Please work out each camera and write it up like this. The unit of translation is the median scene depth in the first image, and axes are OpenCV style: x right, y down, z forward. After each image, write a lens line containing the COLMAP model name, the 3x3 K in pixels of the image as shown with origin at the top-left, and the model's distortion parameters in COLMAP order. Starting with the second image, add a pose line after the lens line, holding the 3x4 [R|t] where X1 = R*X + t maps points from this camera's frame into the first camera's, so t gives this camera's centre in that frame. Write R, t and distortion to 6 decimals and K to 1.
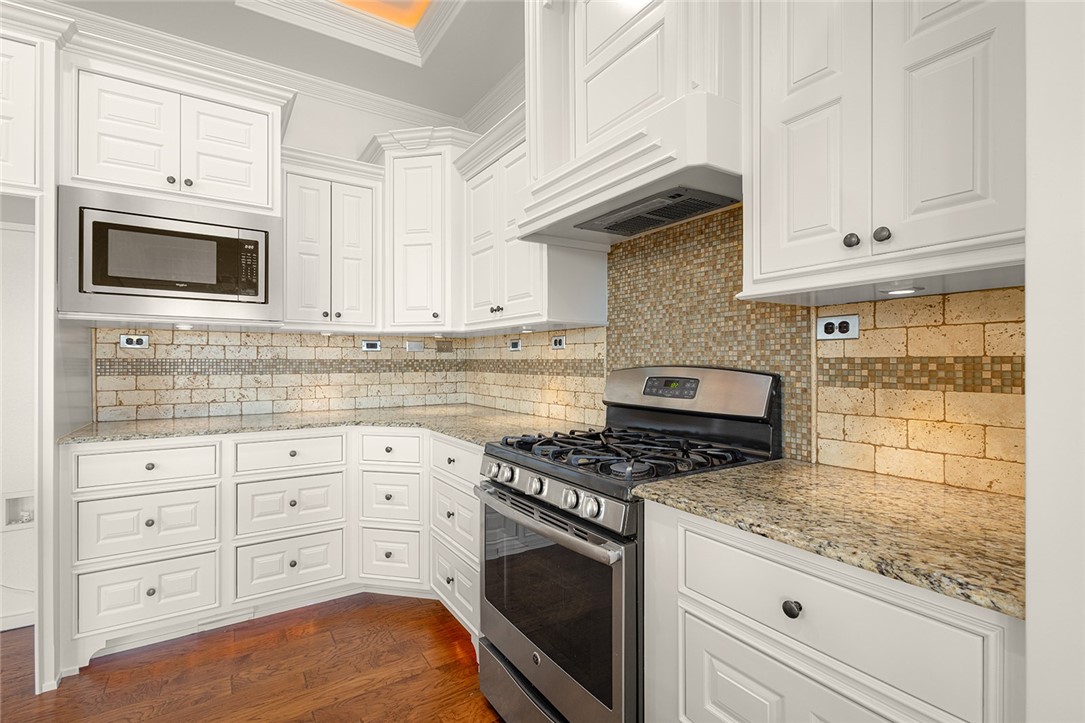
lens RADIAL K [[501.7, 0, 543.6], [0, 501.7, 360.7], [0, 0, 1]] dist [0.008595, -0.000405]
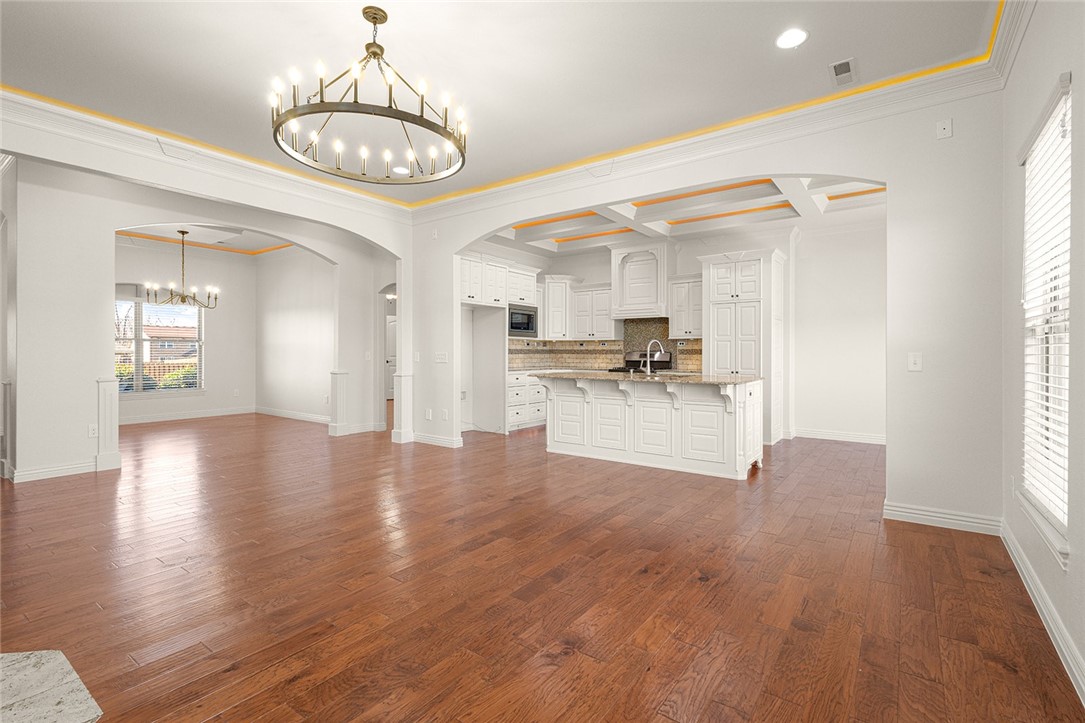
lens RADIAL K [[501.7, 0, 548.0], [0, 501.7, 353.6], [0, 0, 1]] dist [0.008595, -0.000405]
pose [[0.930314, 0.000922, 0.366764, -1.789262], [-0.002400, 0.999991, 0.003573, 0.016817], [-0.366757, -0.004204, 0.930307, -2.288675]]
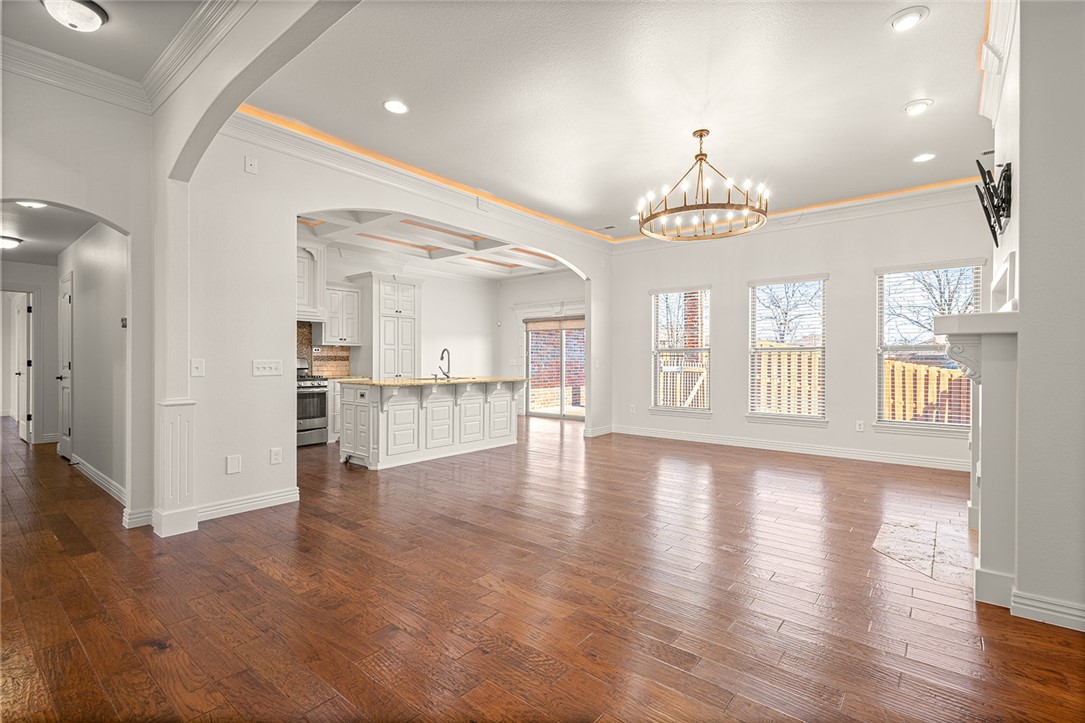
lens RADIAL K [[501.7, 0, 539.9], [0, 501.7, 361.7], [0, 0, 1]] dist [0.008595, -0.000405]
pose [[-0.309552, -0.002193, 0.950880, -3.380426], [-0.005586, 0.999984, 0.000488, 0.028173], [-0.950866, -0.005160, -0.309559, 0.280619]]
